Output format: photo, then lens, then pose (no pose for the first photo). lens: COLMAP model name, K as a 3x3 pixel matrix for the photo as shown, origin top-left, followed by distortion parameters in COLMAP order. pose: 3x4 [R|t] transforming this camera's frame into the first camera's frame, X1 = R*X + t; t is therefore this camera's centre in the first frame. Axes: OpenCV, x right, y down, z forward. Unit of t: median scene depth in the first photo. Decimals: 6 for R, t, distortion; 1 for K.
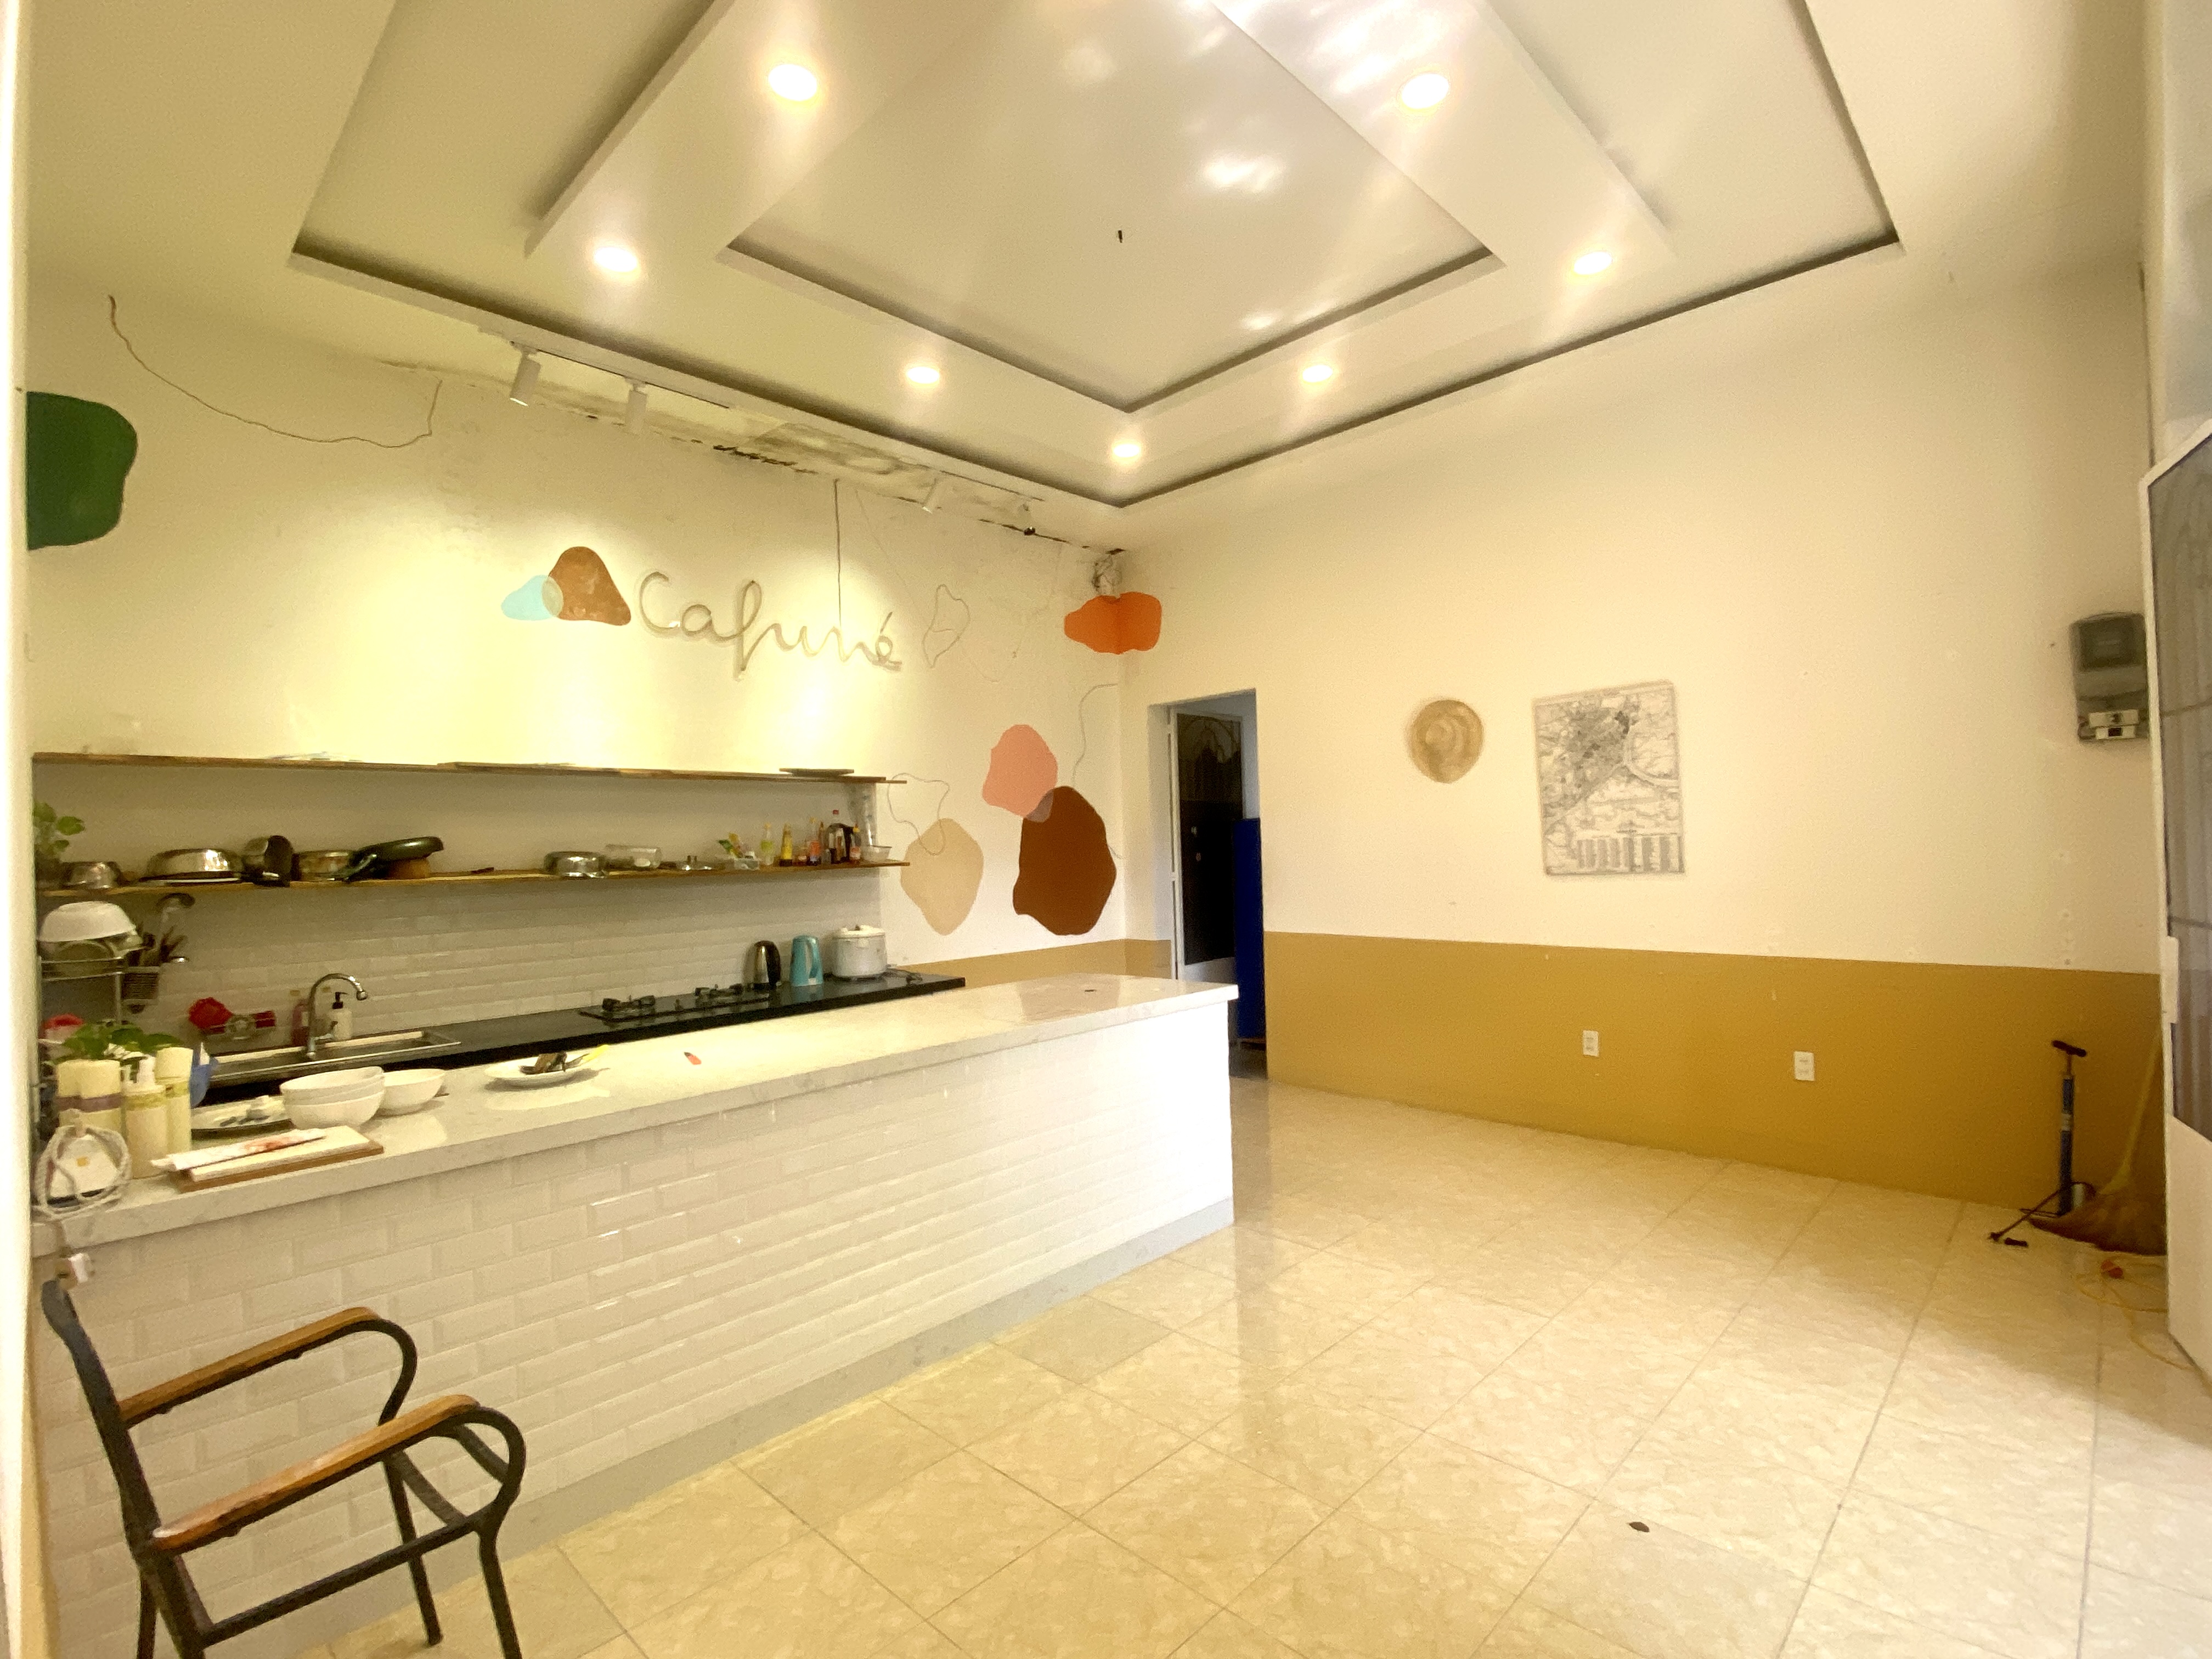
lens RADIAL K [[1046.9, 0, 1099.2], [0, 1046.9, 837.3], [0, 0, 1]] dist [0.023527, -0.006408]
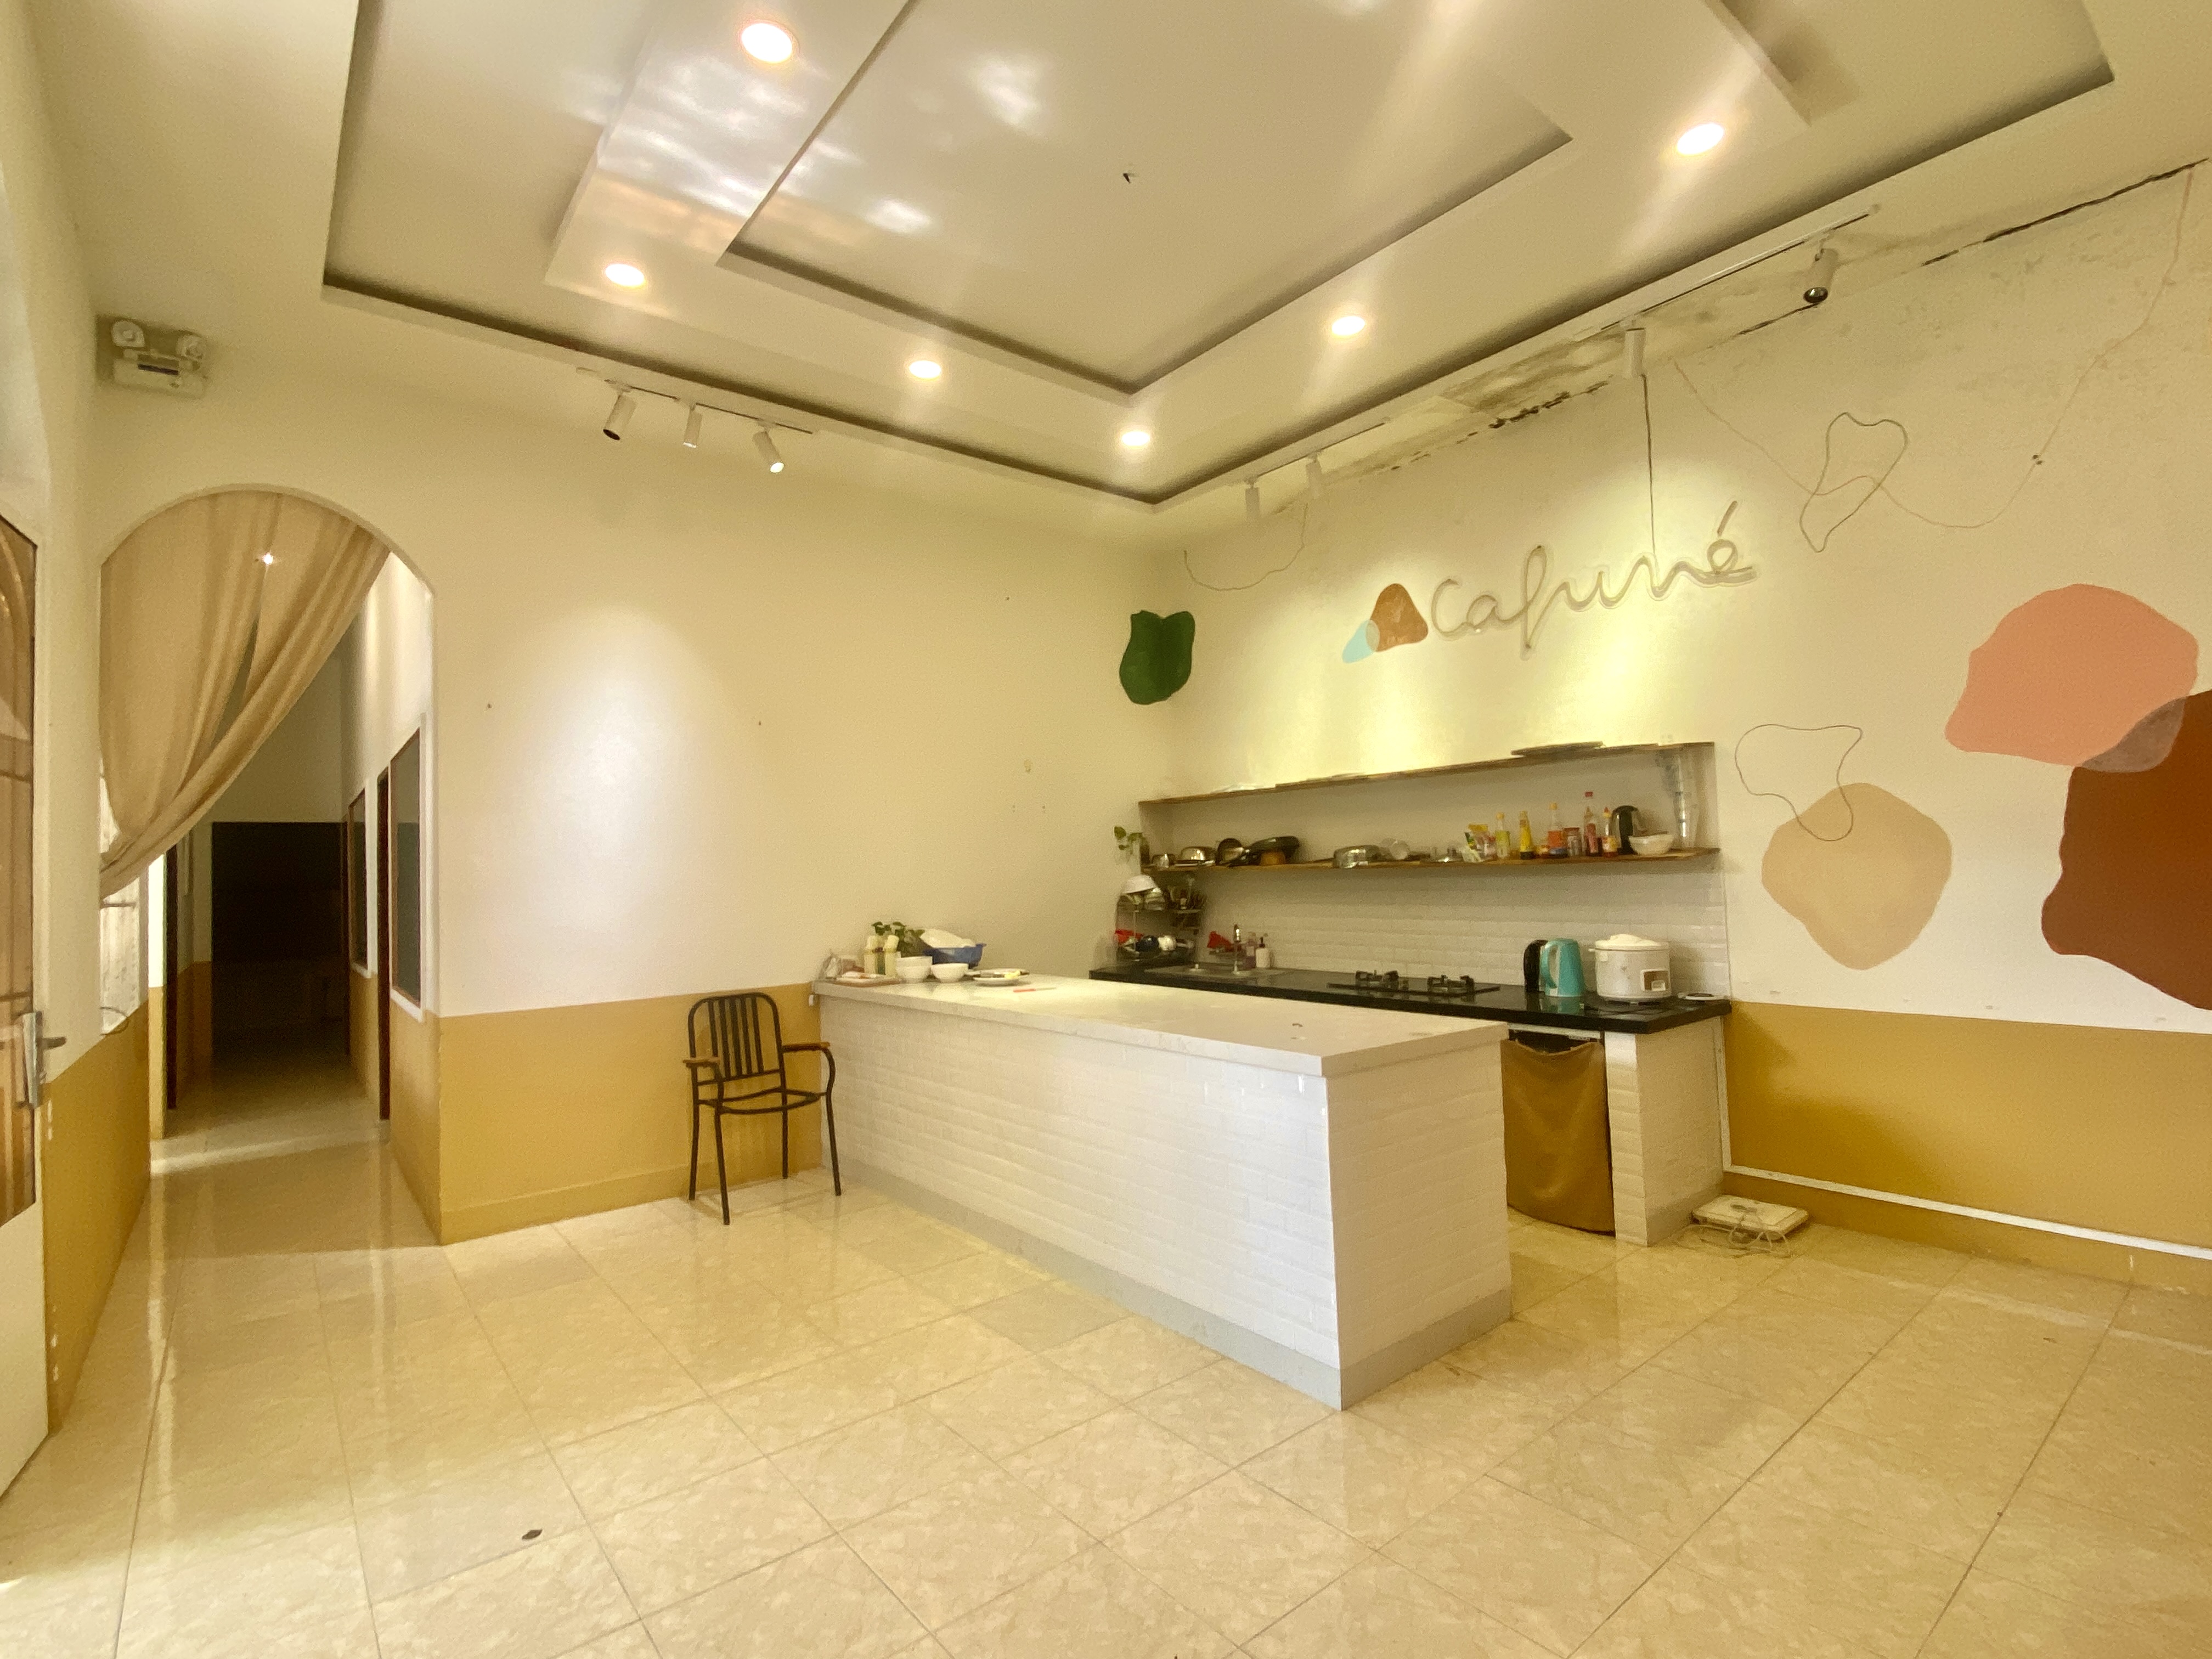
lens RADIAL K [[1046.9, 0, 1109.6], [0, 1046.9, 835.1], [0, 0, 1]] dist [0.023527, -0.006408]
pose [[-0.117056, -0.002572, -0.993122, 0.664903], [0.043646, 0.999017, -0.007732, -0.001624], [0.992166, -0.044250, -0.116829, 0.770468]]
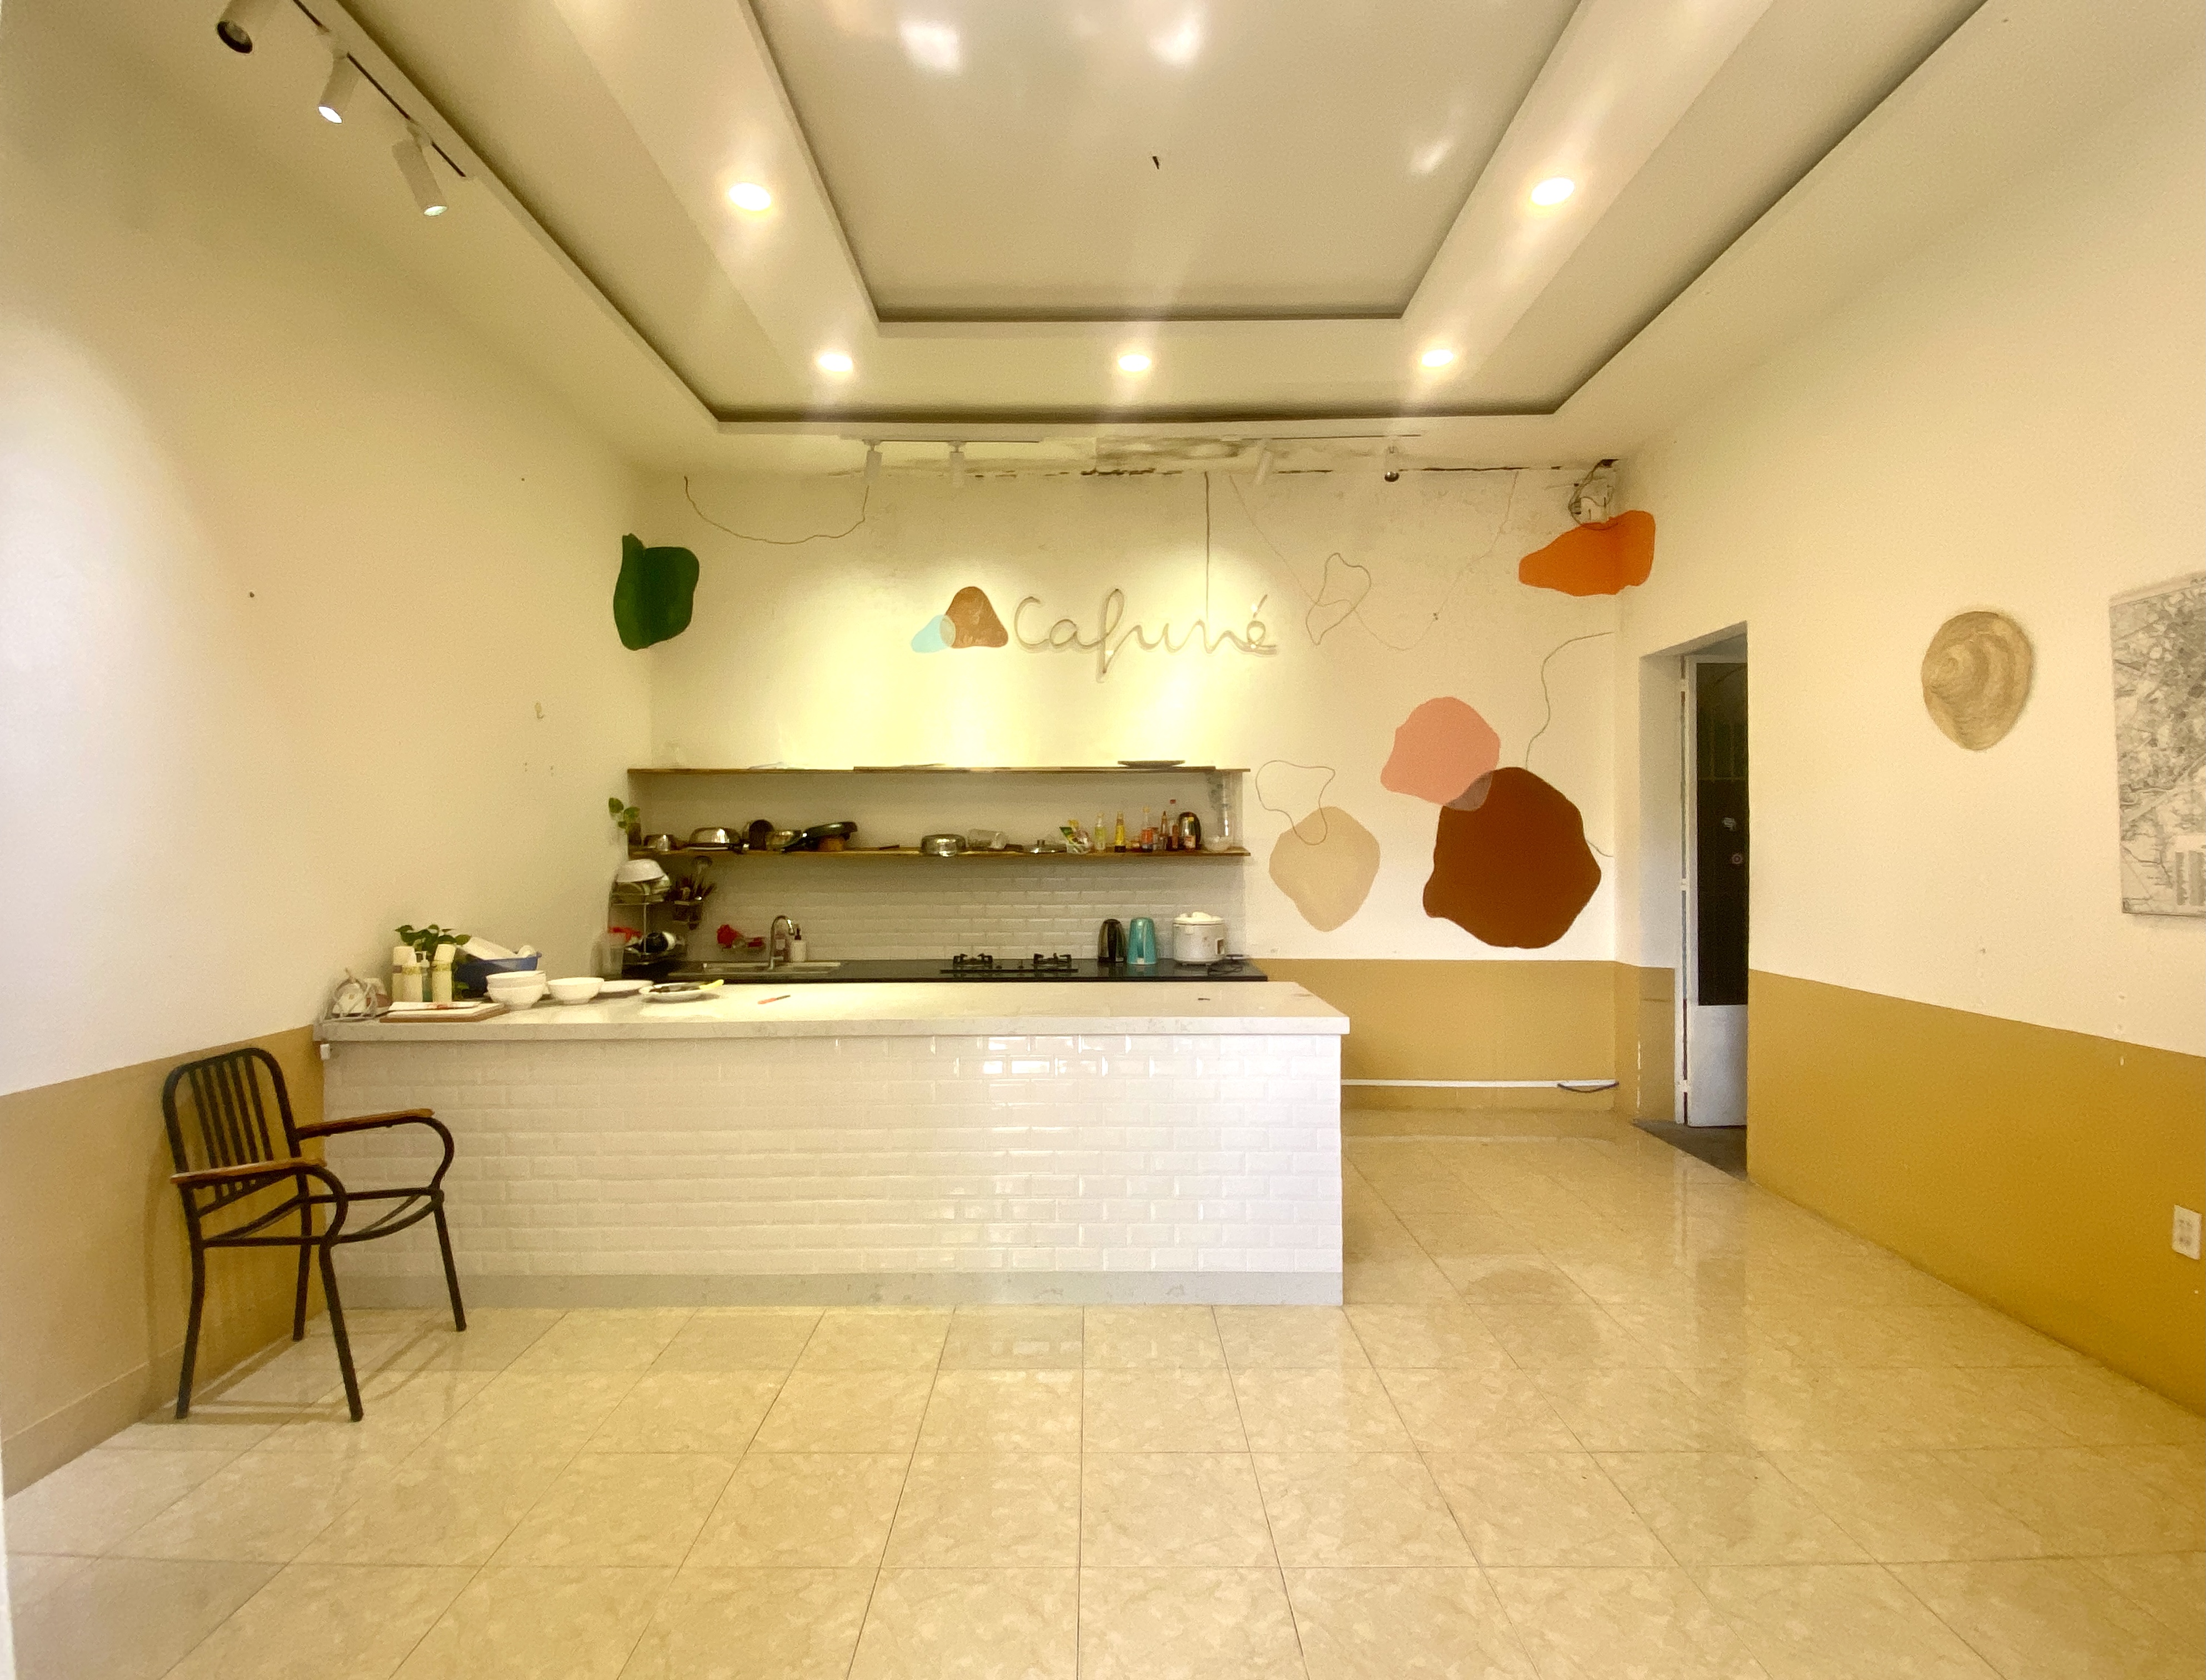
lens RADIAL K [[1058.8, 0, 1079.2], [0, 1058.8, 843.3], [0, 0, 1]] dist [0.028239, -0.006950]
pose [[0.690498, 0.027403, -0.722815, 0.470171], [-0.009748, 0.999544, 0.028582, -0.012253], [0.723269, -0.012690, 0.690450, 0.227203]]
